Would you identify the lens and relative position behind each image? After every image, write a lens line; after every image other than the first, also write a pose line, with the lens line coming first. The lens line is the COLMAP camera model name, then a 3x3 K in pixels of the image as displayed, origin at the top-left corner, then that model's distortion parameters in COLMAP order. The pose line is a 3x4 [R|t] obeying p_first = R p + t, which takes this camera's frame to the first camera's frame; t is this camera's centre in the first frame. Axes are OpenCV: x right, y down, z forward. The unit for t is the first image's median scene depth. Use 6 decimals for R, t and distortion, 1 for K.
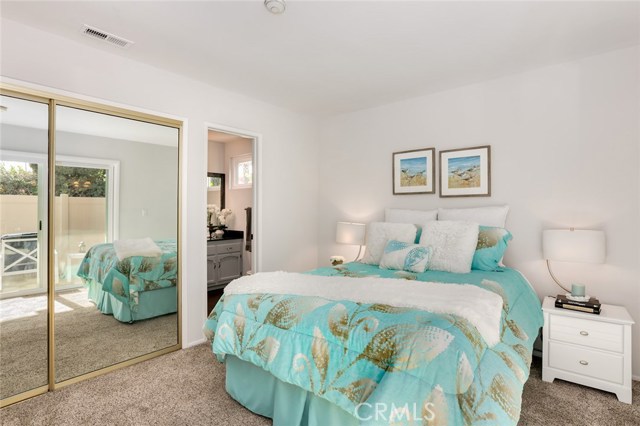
lens RADIAL K [[294.6, 0, 317.6], [0, 294.6, 213.9], [0, 0, 1]] dist [-0.051613, 0.019855]
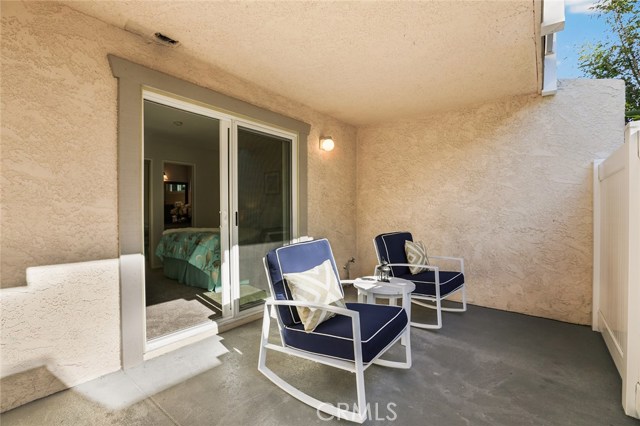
lens RADIAL K [[294.6, 0, 317.6], [0, 294.6, 213.9], [0, 0, 1]] dist [-0.051613, 0.019855]
pose [[0.999916, -0.003457, 0.012492, 0.359871], [0.003328, 0.999941, 0.010312, 0.023303], [-0.012527, -0.010269, 0.999869, -0.564997]]
